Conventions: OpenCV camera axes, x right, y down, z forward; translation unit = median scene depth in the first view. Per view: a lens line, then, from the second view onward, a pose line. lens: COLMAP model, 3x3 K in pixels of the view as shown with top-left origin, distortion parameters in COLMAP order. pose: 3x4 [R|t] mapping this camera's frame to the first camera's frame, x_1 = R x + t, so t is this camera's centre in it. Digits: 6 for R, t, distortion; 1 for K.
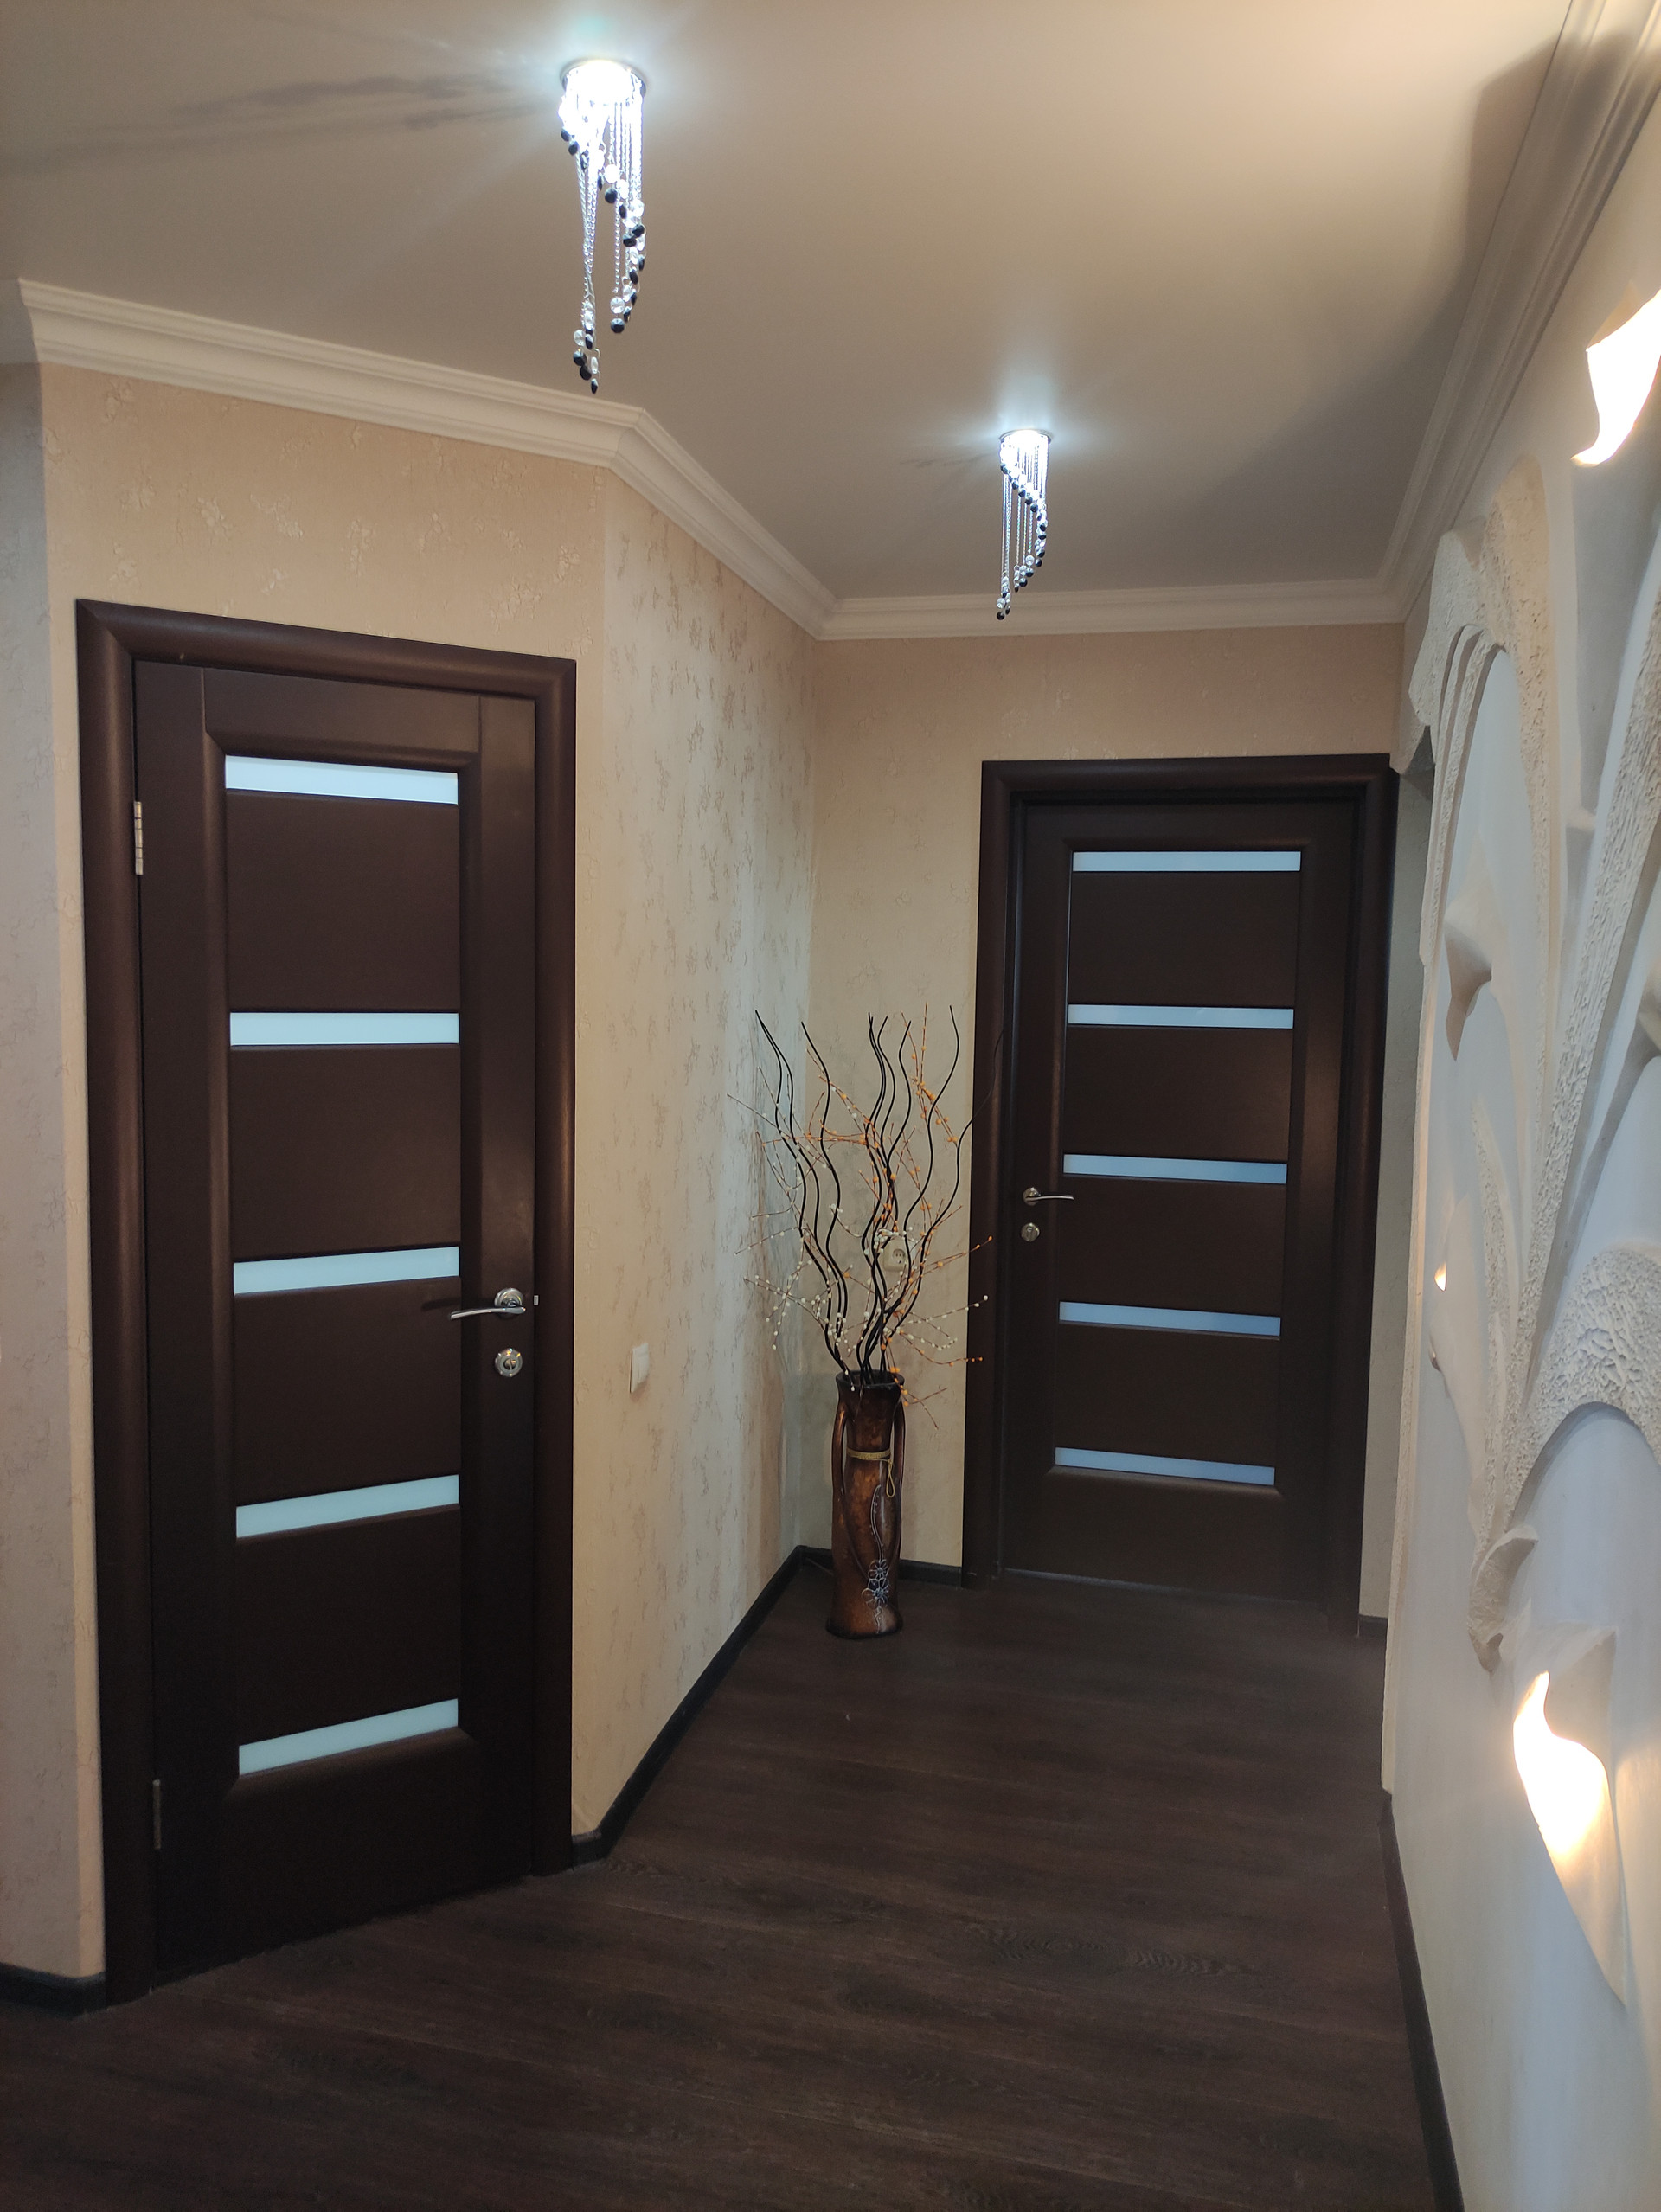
lens RADIAL K [[1638.2, 0, 822.0], [0, 1638.2, 1109.9], [0, 0, 1]] dist [0.075024, -0.084491]
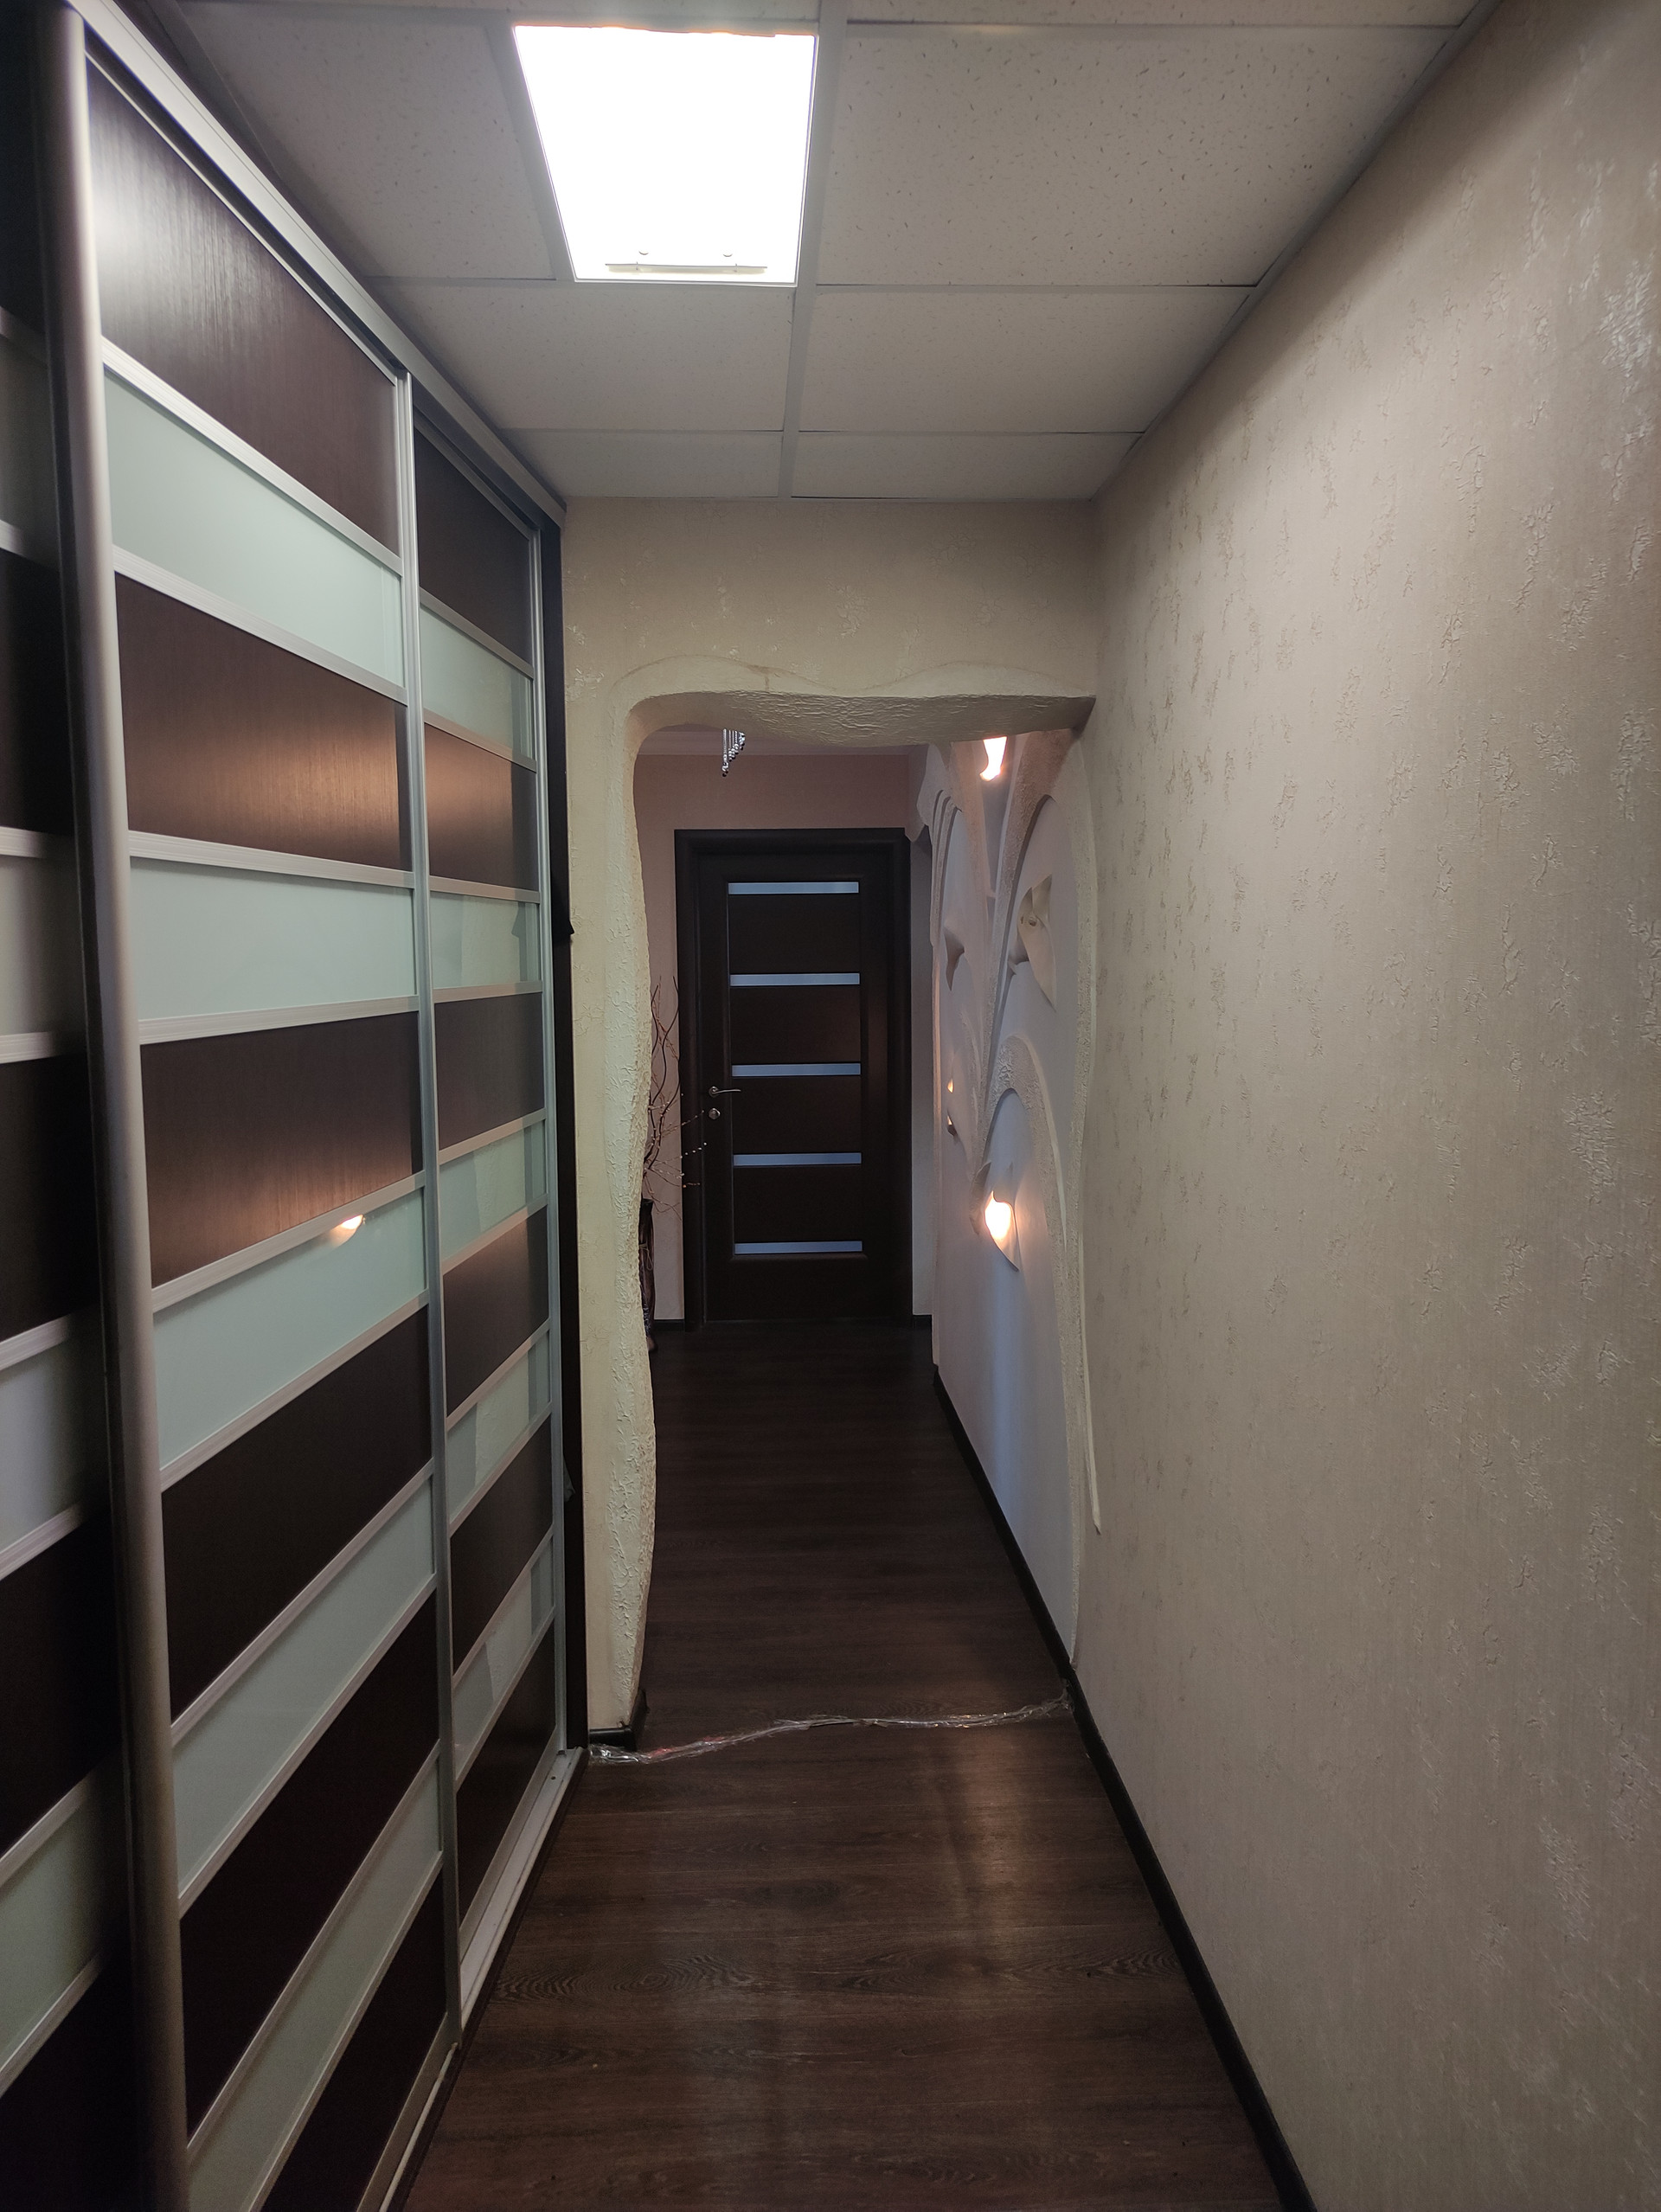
lens RADIAL K [[1642.1, 0, 823.0], [0, 1642.1, 1110.7], [0, 0, 1]] dist [0.061052, -0.055078]
pose [[0.955089, -0.057569, 0.290672, -0.273096], [0.054881, 0.998341, 0.017398, 0.053840], [-0.291191, -0.000664, 0.956665, -0.670391]]
